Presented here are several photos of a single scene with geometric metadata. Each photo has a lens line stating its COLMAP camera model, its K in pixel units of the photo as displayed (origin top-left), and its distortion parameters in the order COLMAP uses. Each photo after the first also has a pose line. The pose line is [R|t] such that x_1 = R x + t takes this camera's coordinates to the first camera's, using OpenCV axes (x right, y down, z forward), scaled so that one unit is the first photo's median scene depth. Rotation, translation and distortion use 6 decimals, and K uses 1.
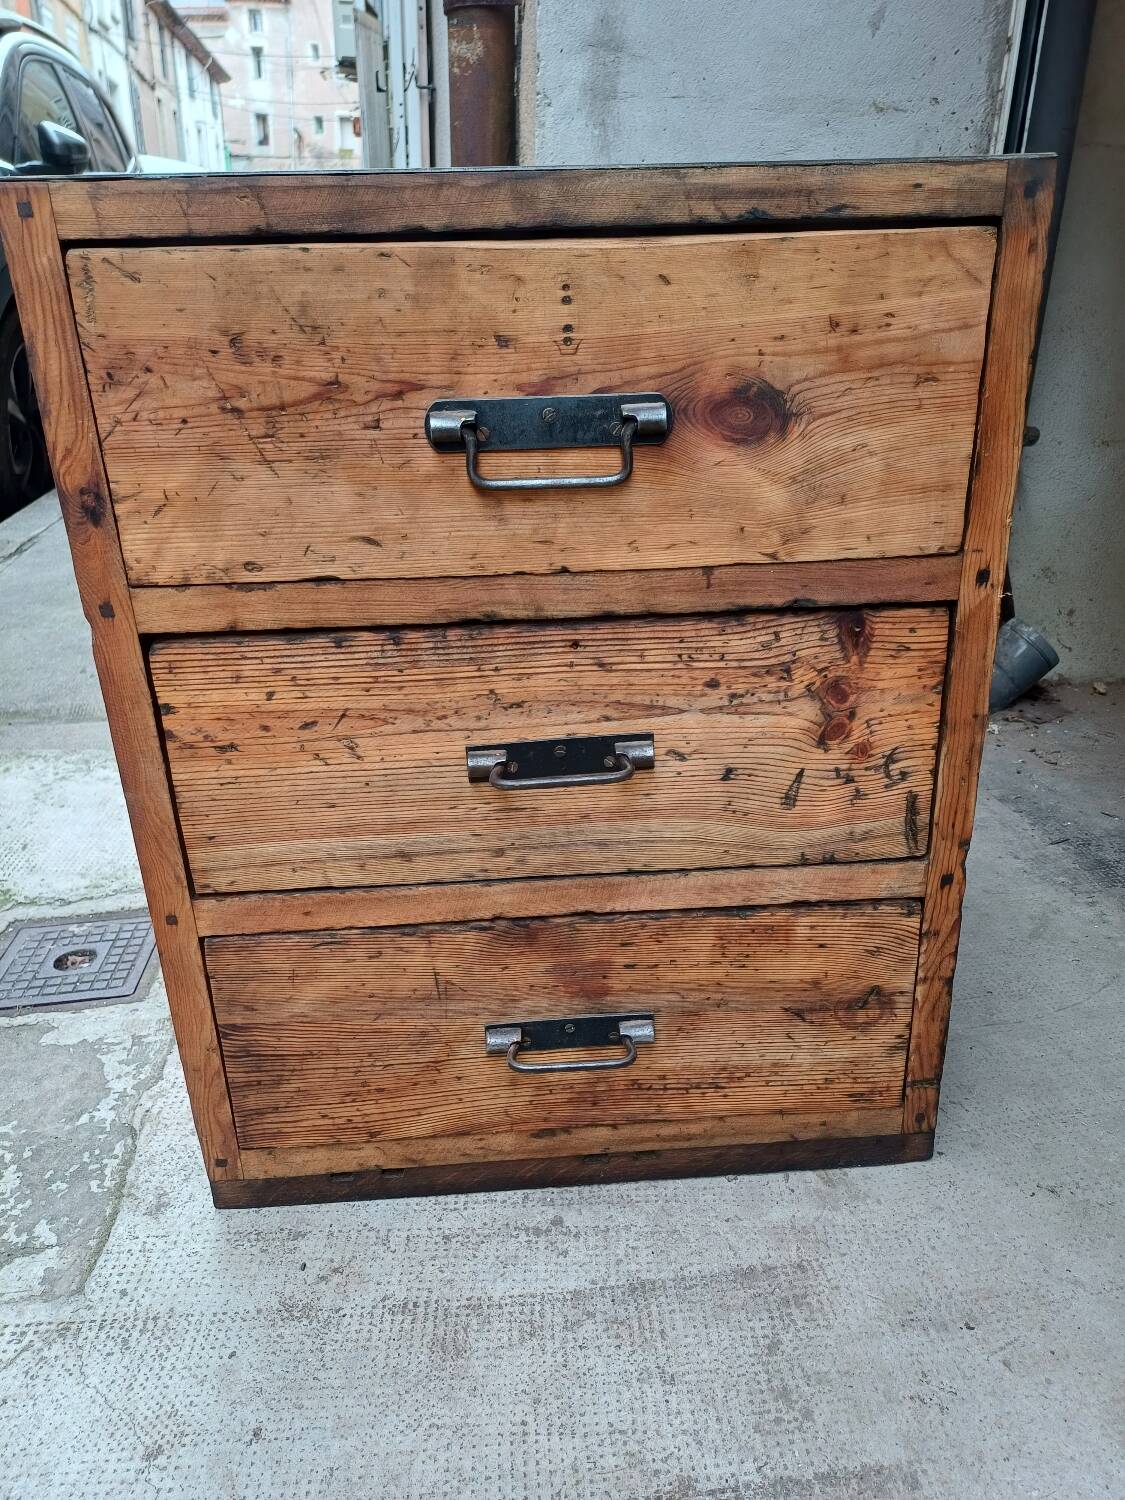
lens RADIAL K [[1070.1, 0, 542.6], [0, 1070.1, 750.9], [0, 0, 1]] dist [0.109495, -0.138803]
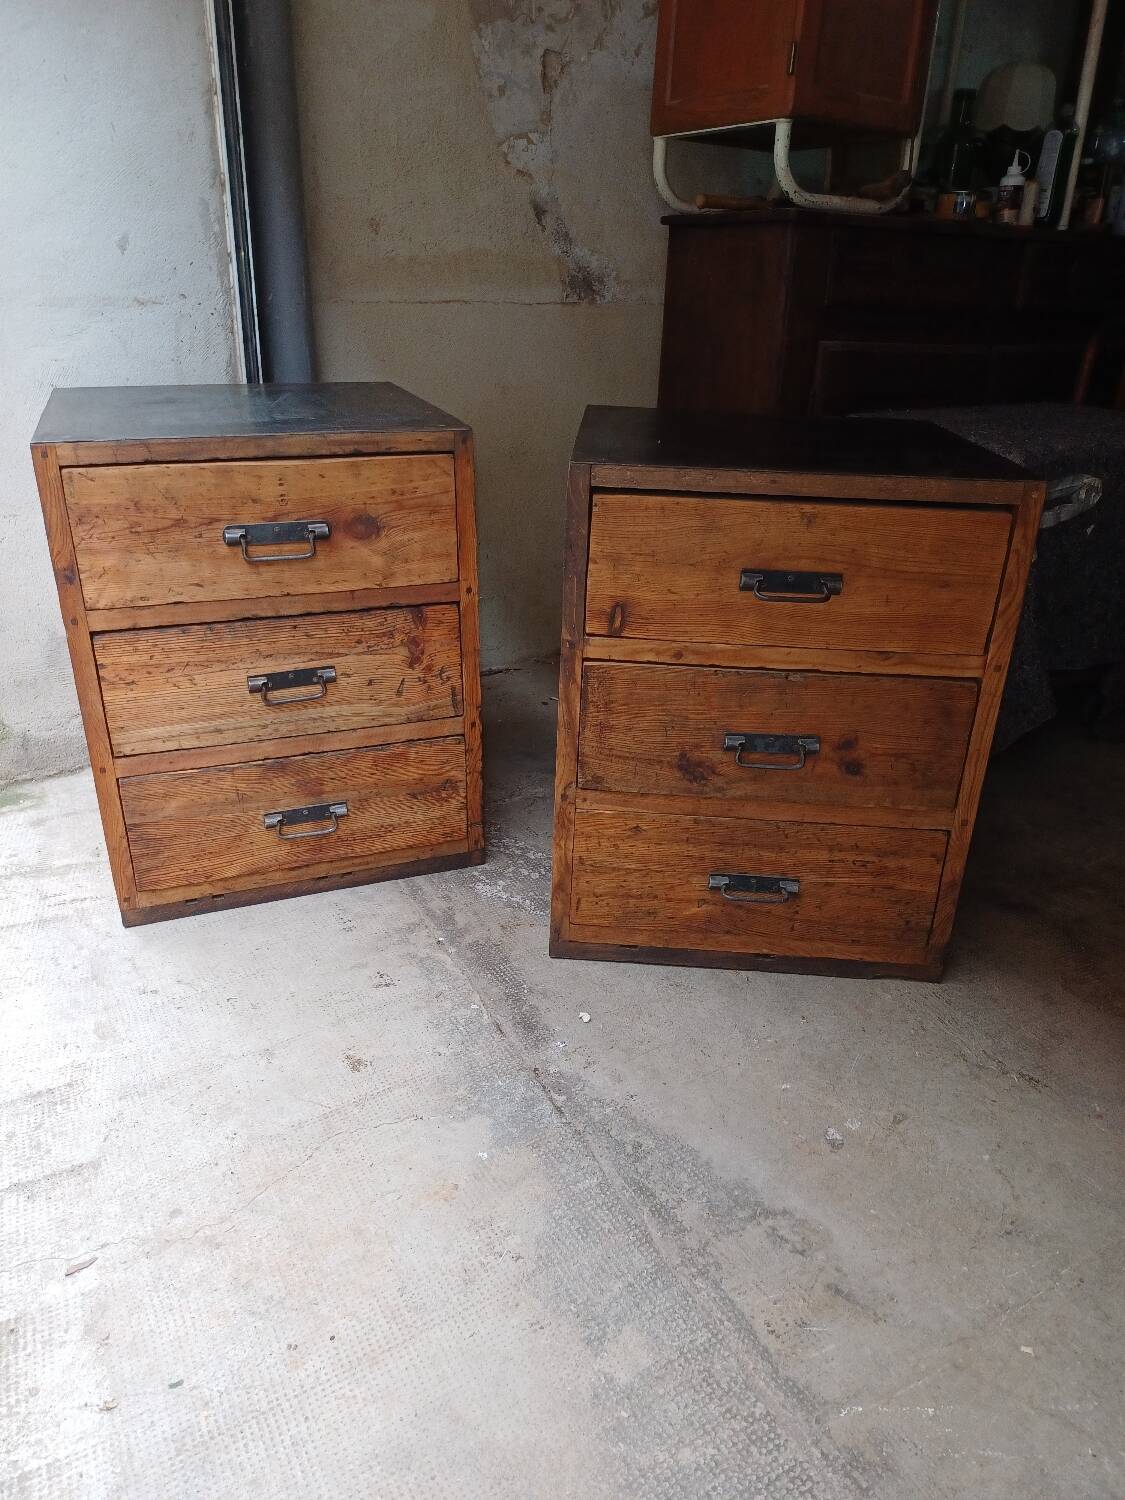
lens RADIAL K [[1105.0, 0, 548.5], [0, 1105.0, 750.4], [0, 0, 1]] dist [0.023386, -0.007266]
pose [[0.961130, -0.076953, 0.265156, -0.093372], [0.071018, 0.996964, 0.031912, 0.121357], [-0.266807, -0.011841, 0.963677, -1.364206]]
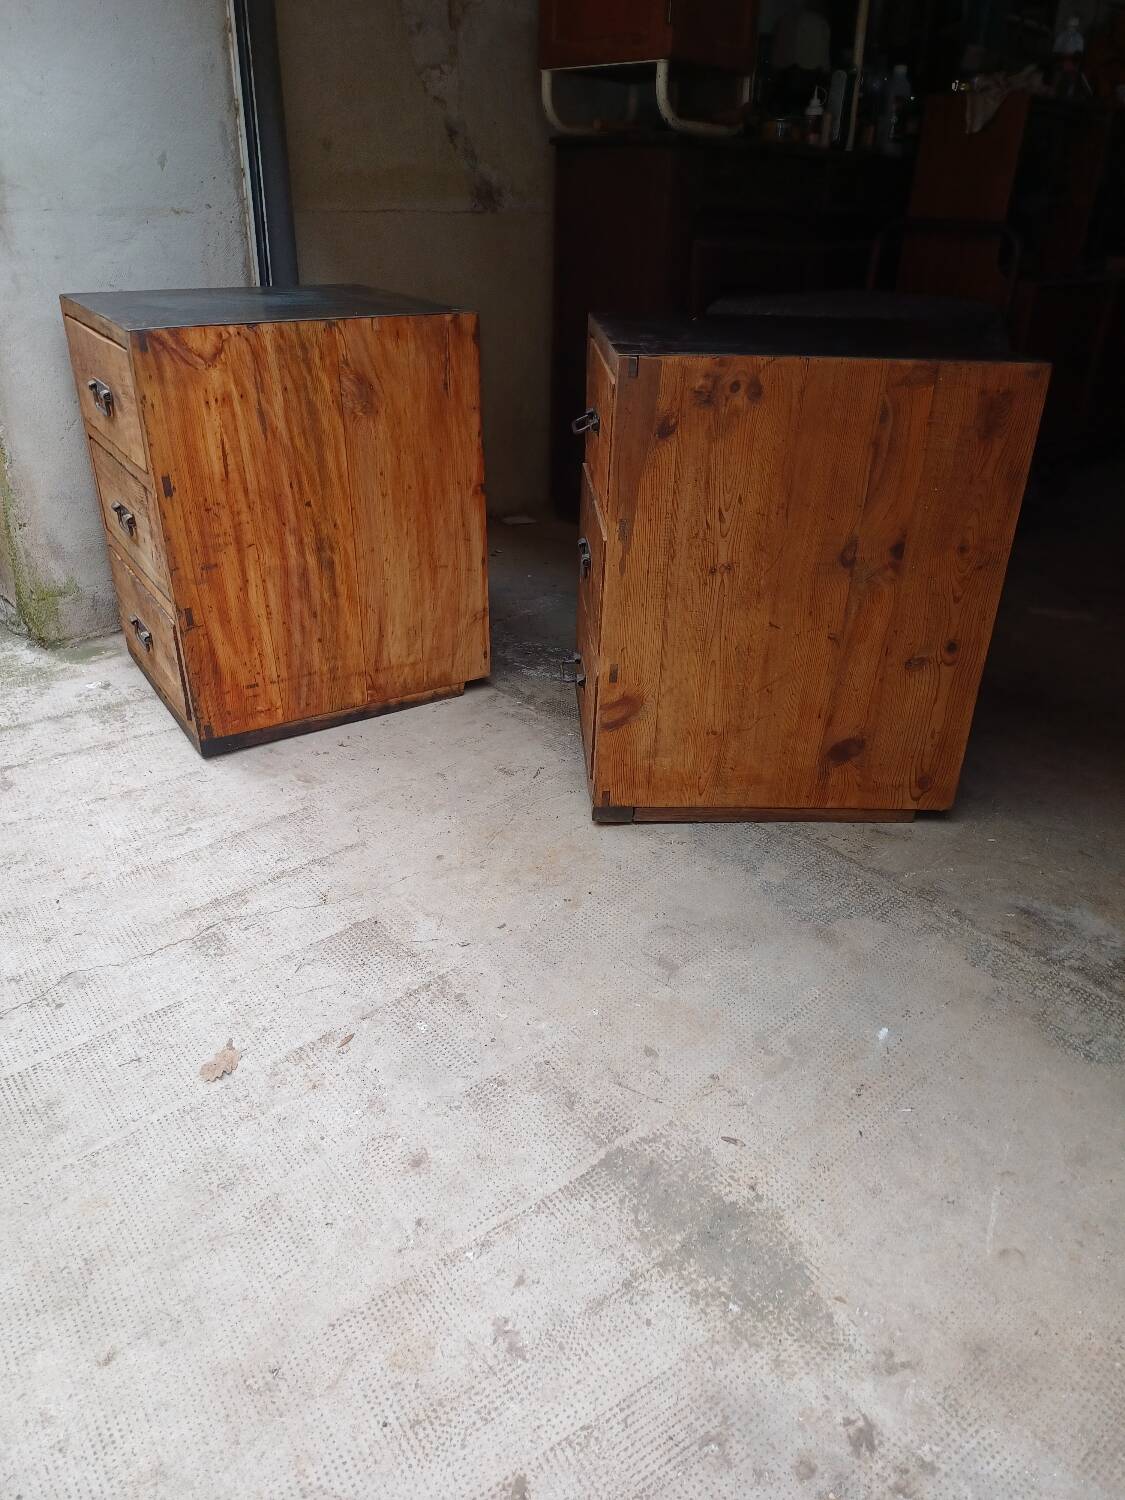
lens RADIAL K [[1118.9, 0, 554.7], [0, 1118.9, 730.6], [0, 0, 1]] dist [0.026162, -0.003118]
pose [[0.861401, -0.192526, 0.470024, -1.161221], [0.164442, 0.981248, 0.100559, 0.370501], [-0.480570, -0.009330, 0.876907, -1.861063]]
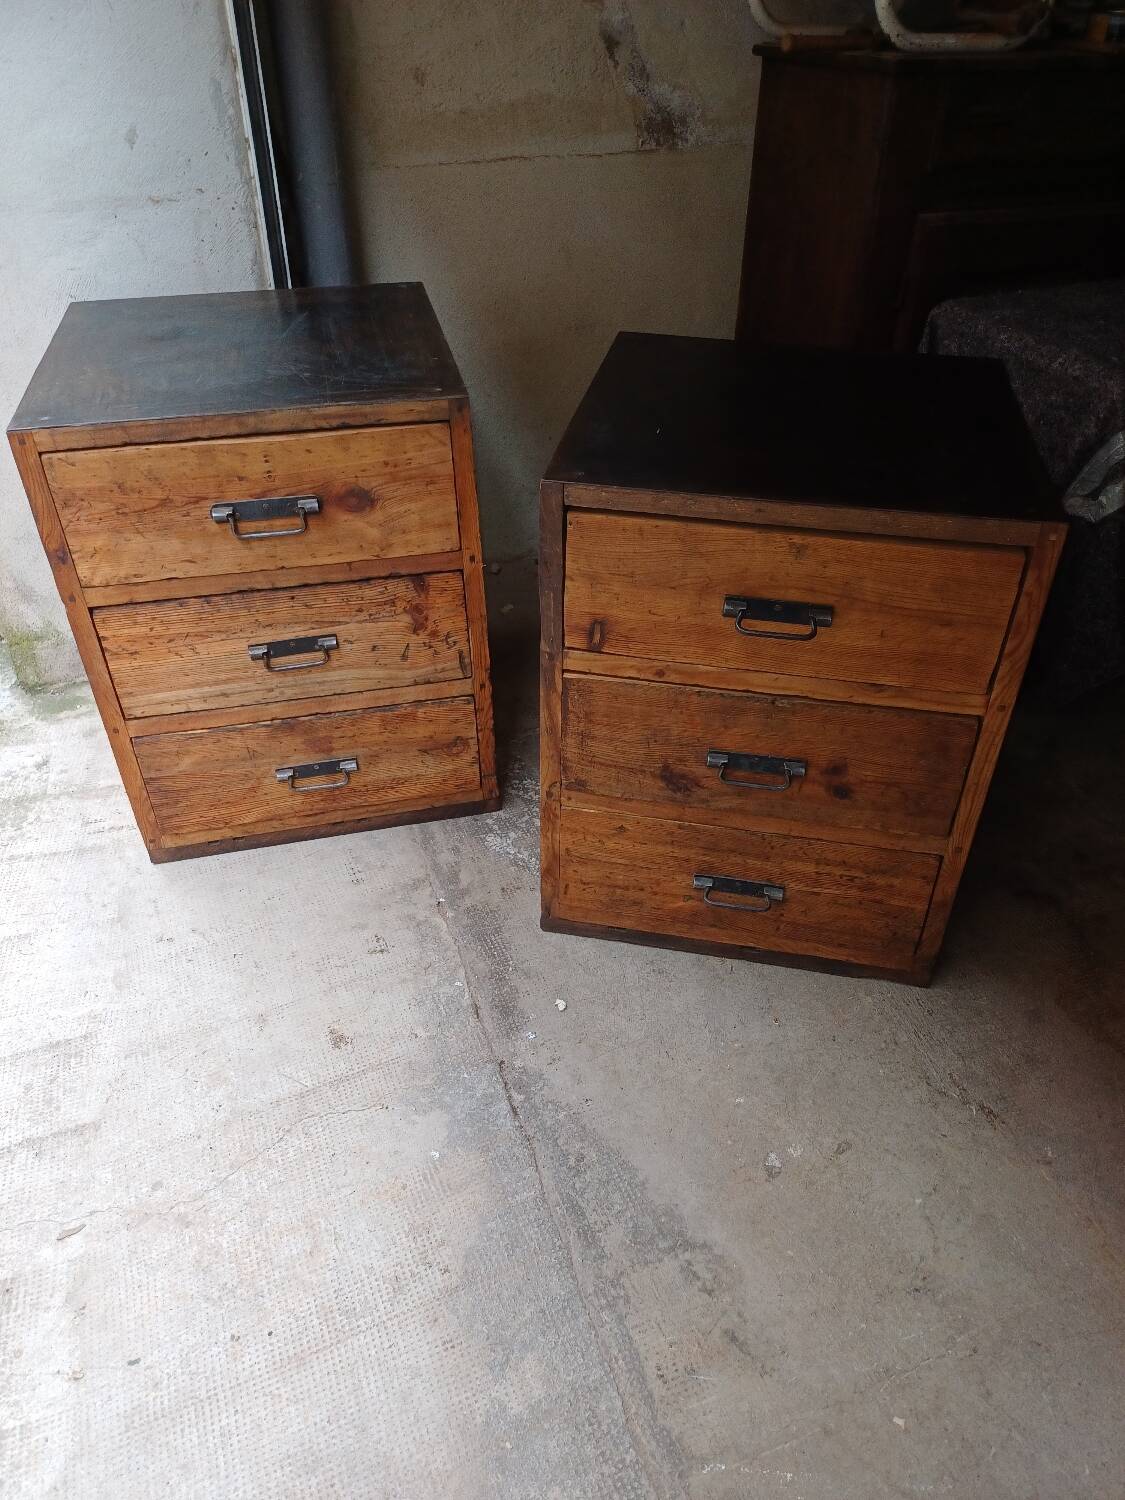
lens RADIAL K [[1105.2, 0, 562.5], [0, 1105.2, 750.0], [0, 0, 1]] dist [0.021871, -0.004088]
pose [[0.987947, -0.077497, 0.133996, 0.249211], [0.044530, 0.971346, 0.233461, -0.302915], [-0.148249, -0.224680, 0.963089, -1.343129]]
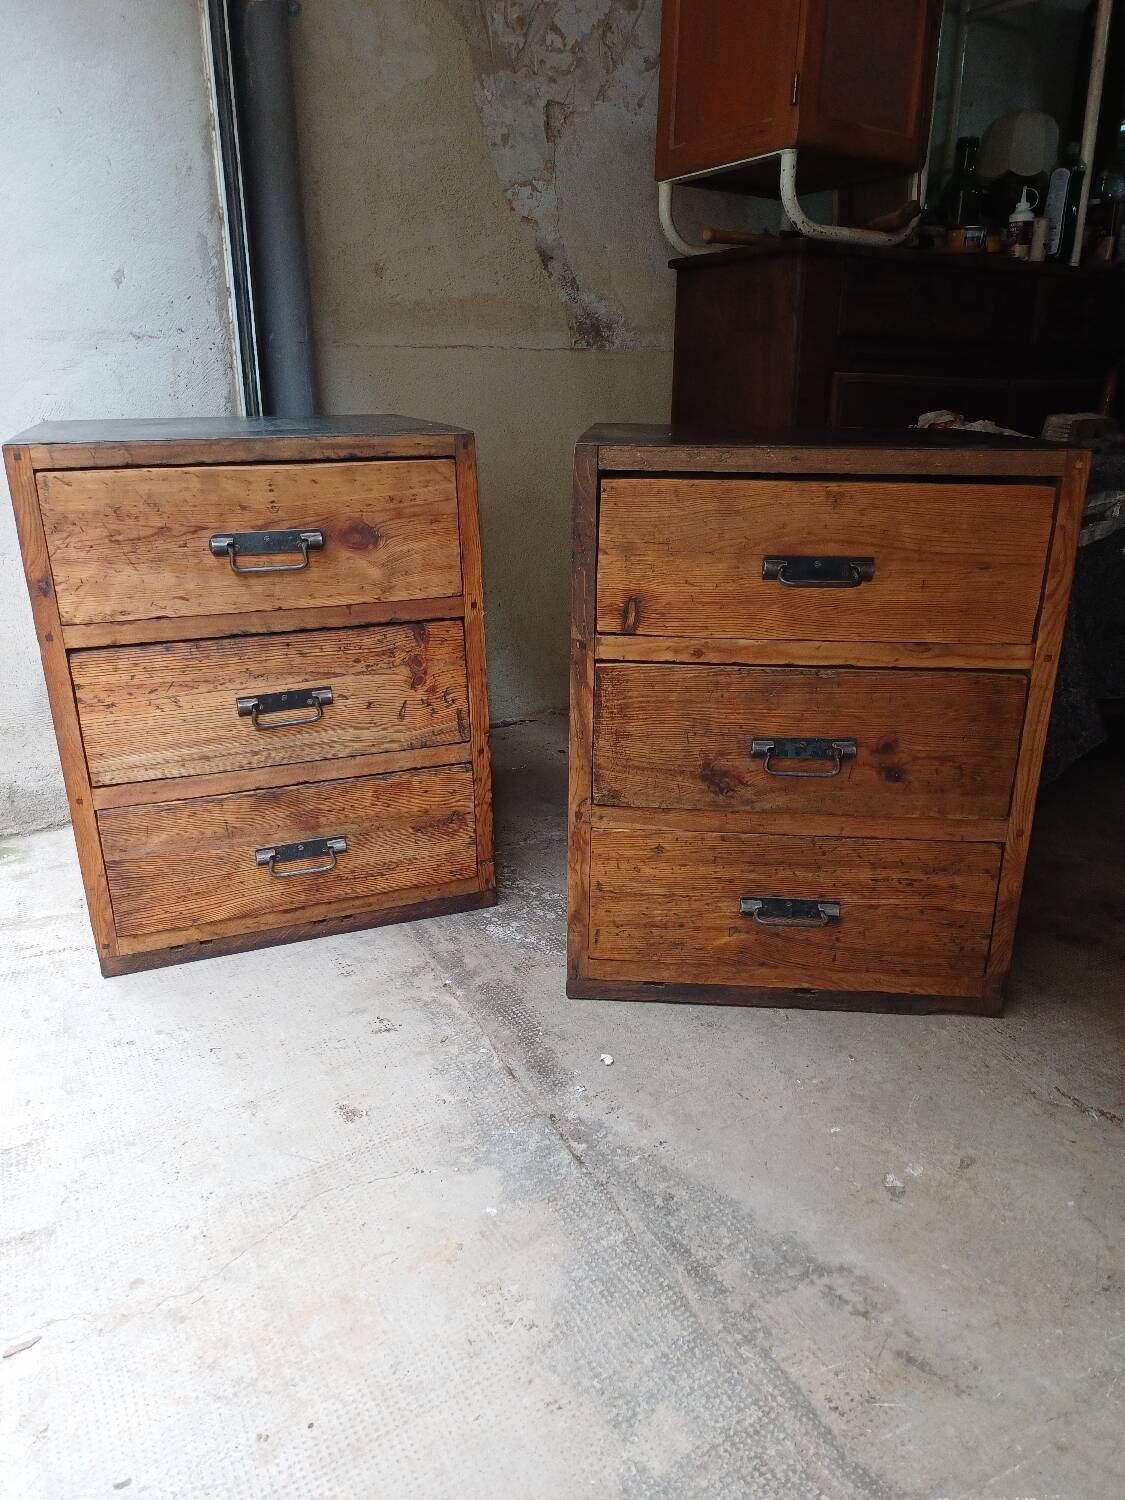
lens RADIAL K [[1105.2, 0, 562.5], [0, 1105.2, 750.0], [0, 0, 1]] dist [0.021871, -0.004088]
pose [[0.961961, -0.073488, 0.263117, -0.037388], [0.091573, 0.994159, -0.057124, 0.278402], [-0.257383, 0.079045, 0.963071, -1.197740]]
